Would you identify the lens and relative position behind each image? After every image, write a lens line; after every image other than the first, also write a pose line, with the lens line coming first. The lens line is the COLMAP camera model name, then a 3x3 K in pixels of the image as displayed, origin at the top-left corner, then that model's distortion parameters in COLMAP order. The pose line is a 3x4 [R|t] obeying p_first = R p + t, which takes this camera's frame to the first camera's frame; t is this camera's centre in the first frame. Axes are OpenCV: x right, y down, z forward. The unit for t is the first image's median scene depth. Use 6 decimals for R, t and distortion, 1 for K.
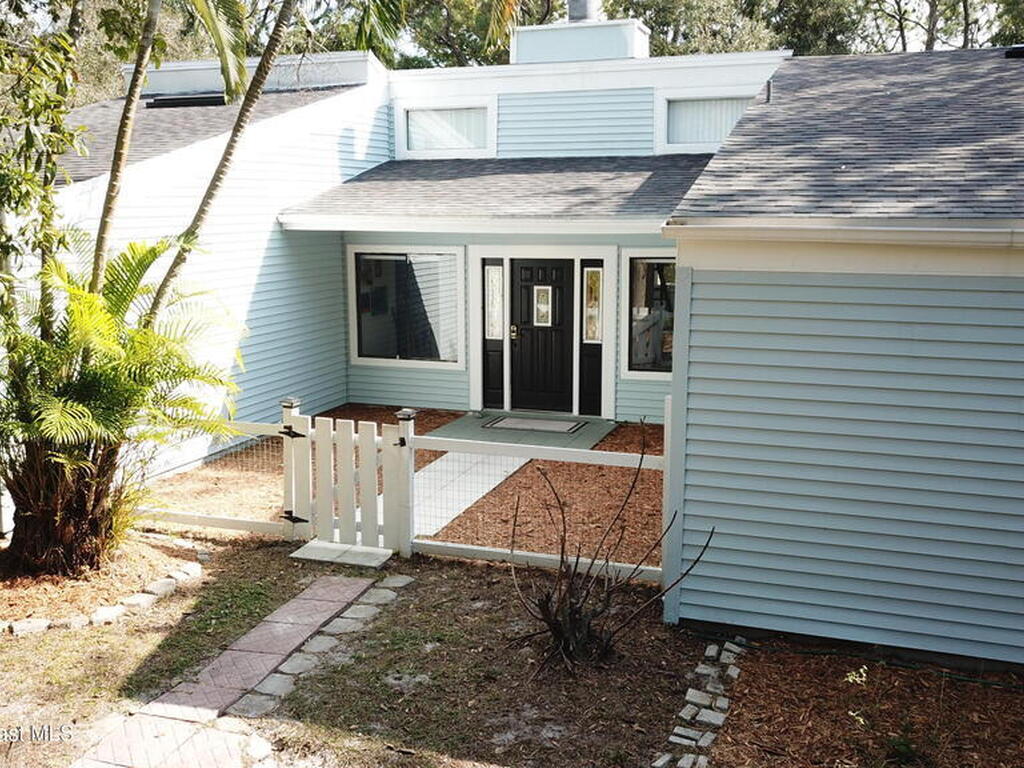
lens RADIAL K [[996.8, 0, 515.5], [0, 996.8, 393.4], [0, 0, 1]] dist [0.028142, 0.000000]
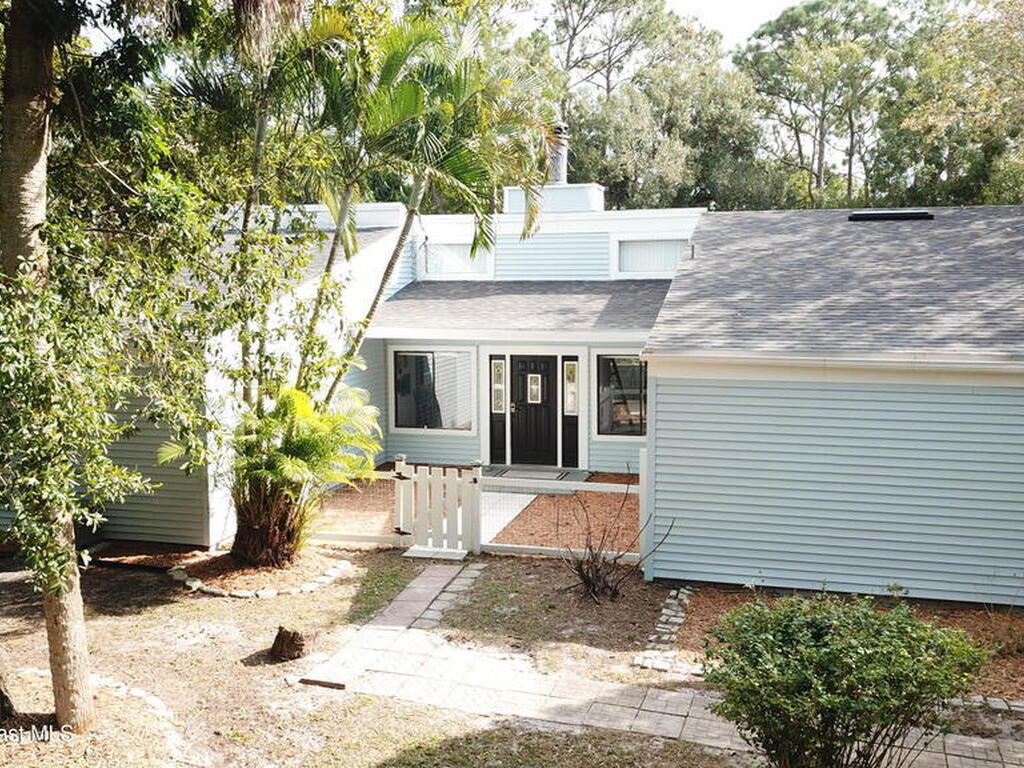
lens RADIAL K [[996.8, 0, 507.7], [0, 996.8, 377.9], [0, 0, 1]] dist [0.028142, 0.000000]
pose [[0.997518, -0.012079, 0.069362, -0.163979], [0.017717, 0.996536, -0.081258, 0.014493], [-0.068140, 0.082285, 0.994277, -0.586901]]
